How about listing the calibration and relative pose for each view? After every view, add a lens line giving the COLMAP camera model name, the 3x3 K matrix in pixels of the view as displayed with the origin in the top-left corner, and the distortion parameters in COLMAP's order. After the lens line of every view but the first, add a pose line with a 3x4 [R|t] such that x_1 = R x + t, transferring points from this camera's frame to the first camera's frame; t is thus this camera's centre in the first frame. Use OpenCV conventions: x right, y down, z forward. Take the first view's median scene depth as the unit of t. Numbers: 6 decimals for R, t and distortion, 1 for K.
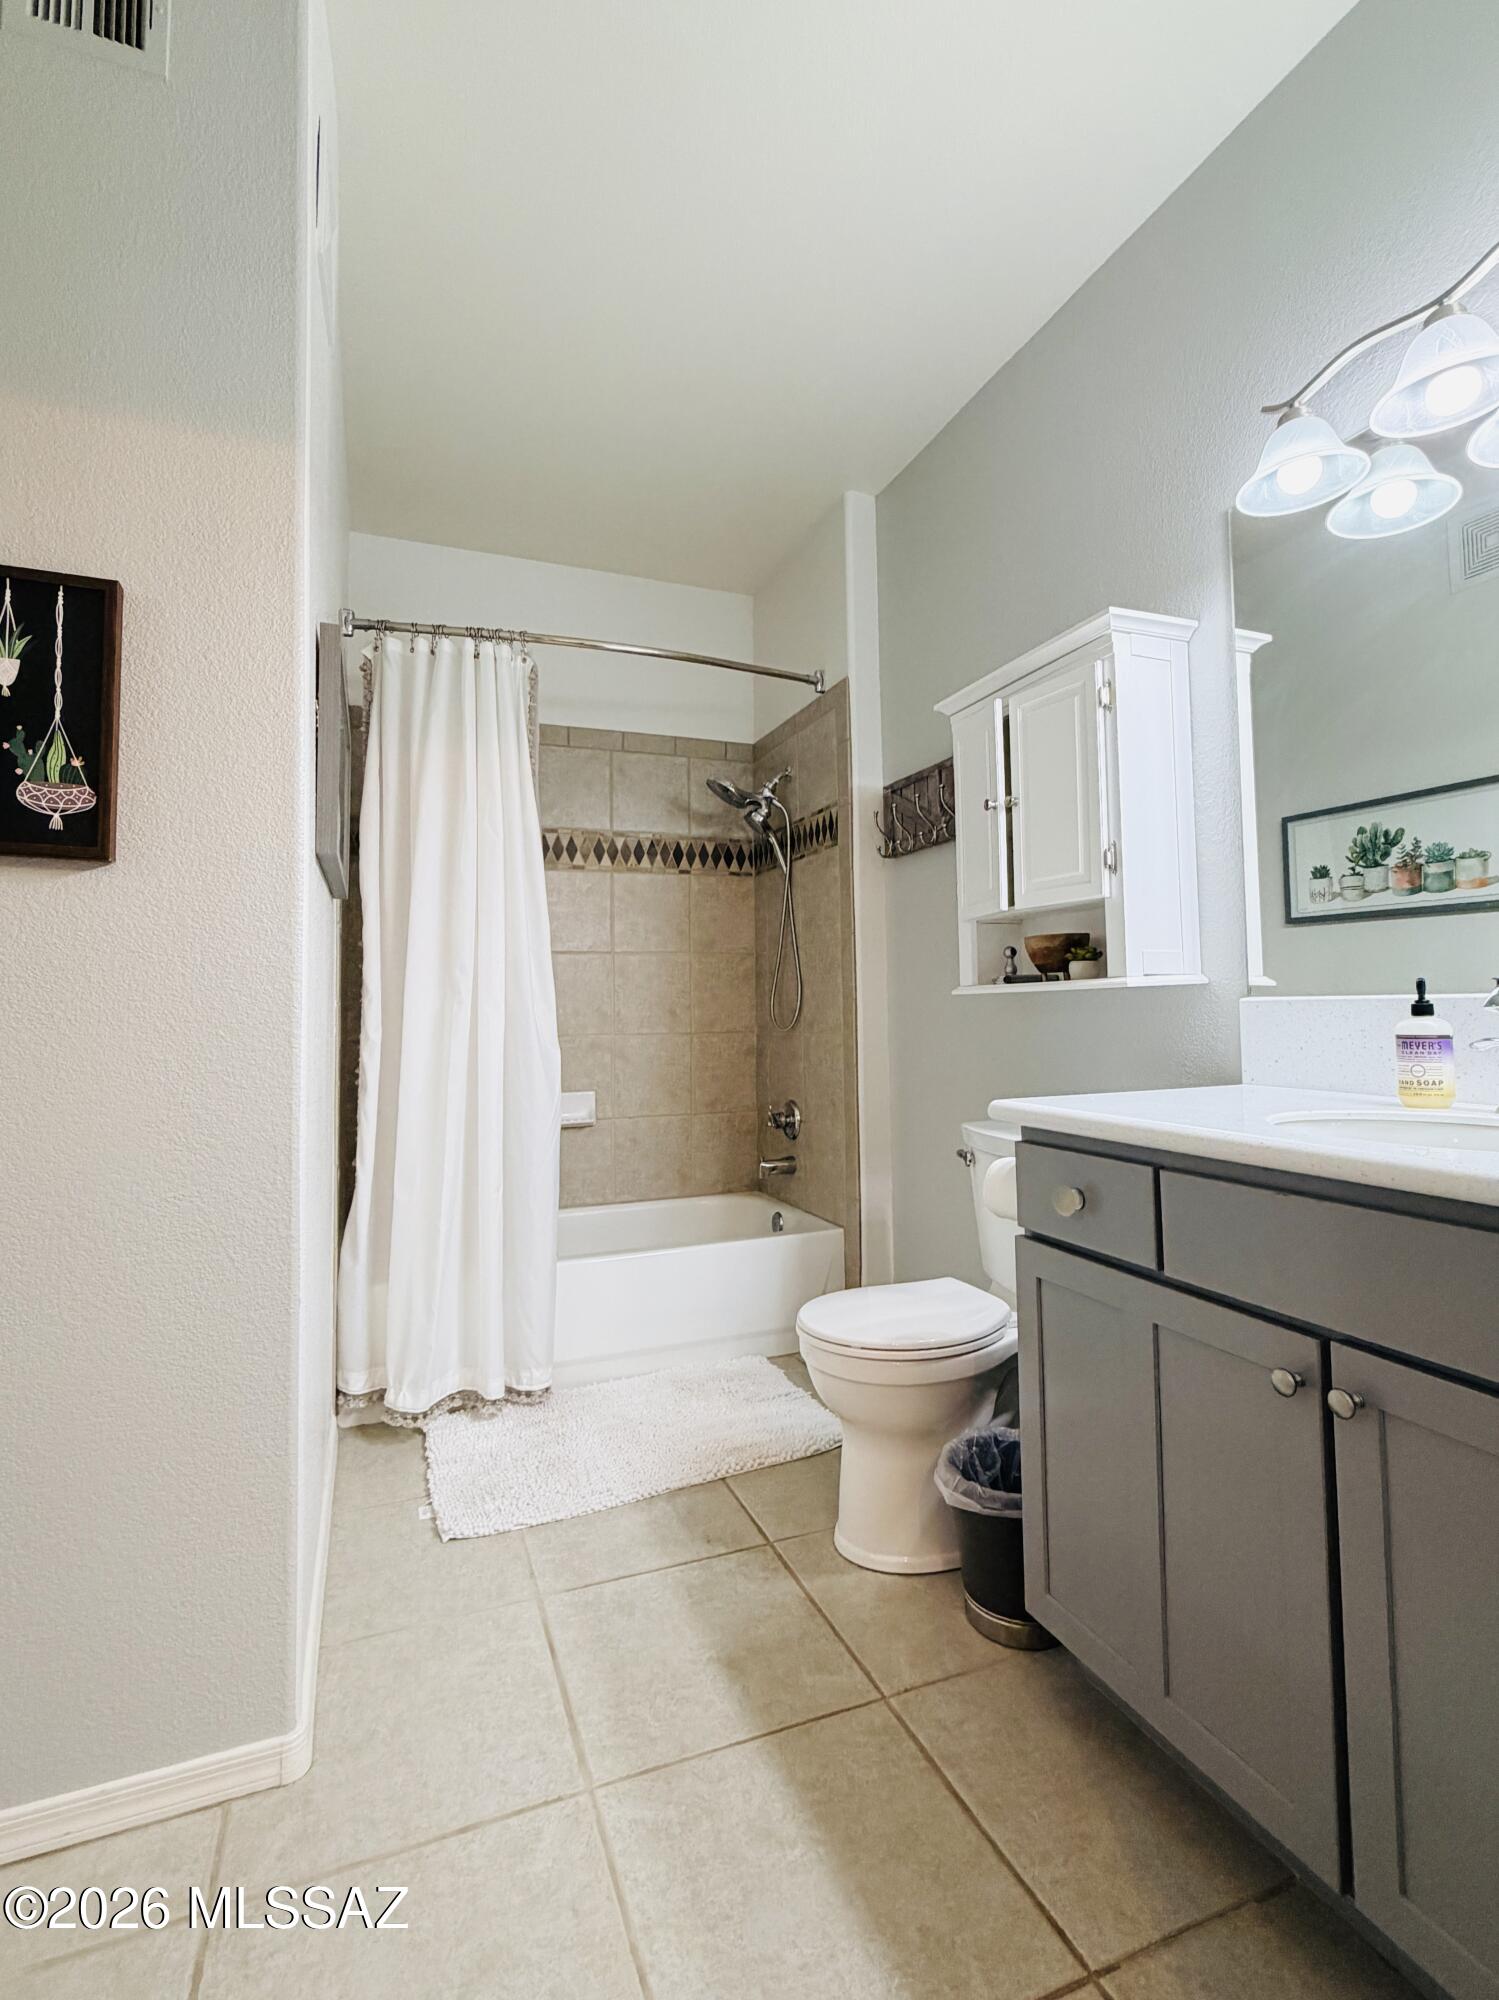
lens RADIAL K [[949.6, 0, 749.5], [0, 949.6, 1000.0], [0, 0, 1]] dist [0.001152, -0.000218]
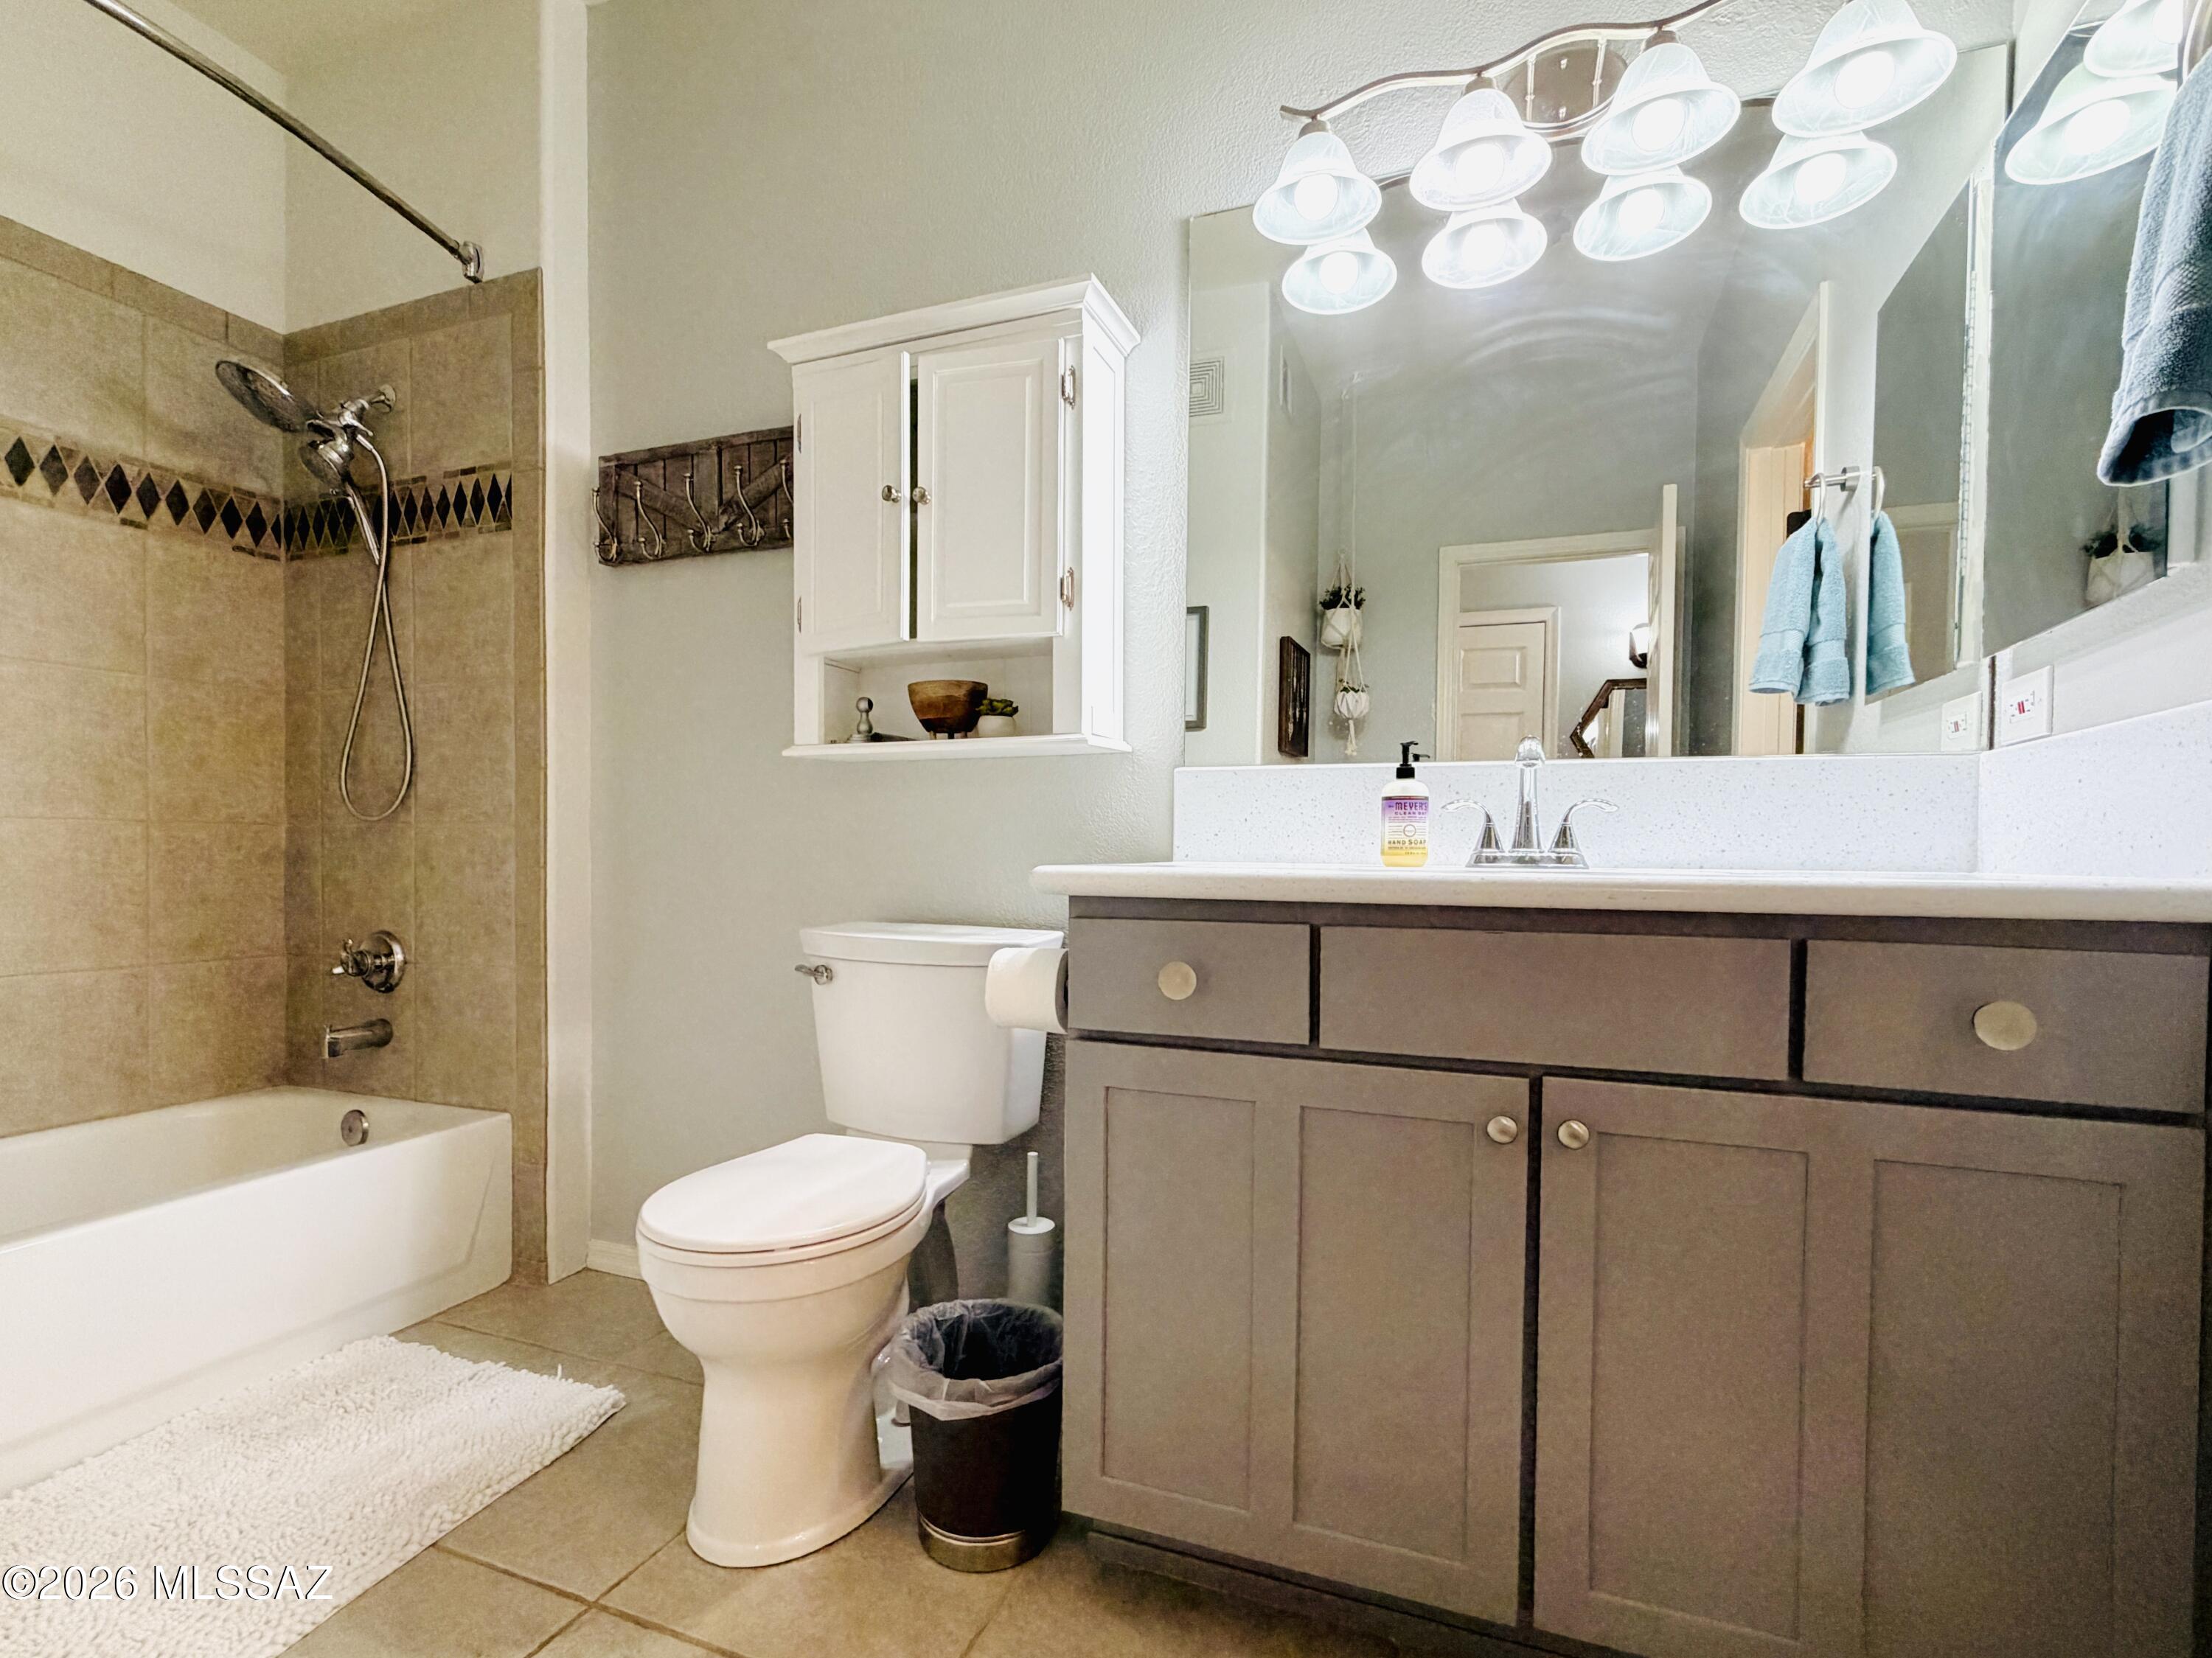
lens RADIAL K [[1047.5, 0, 1105.9], [0, 1047.5, 902.3], [0, 0, 1]] dist [0.002115, -0.000812]
pose [[0.680207, -0.012992, 0.732905, -0.165744], [-0.027773, 0.998668, 0.043479, 0.051185], [-0.732494, -0.049930, 0.678940, 0.208957]]
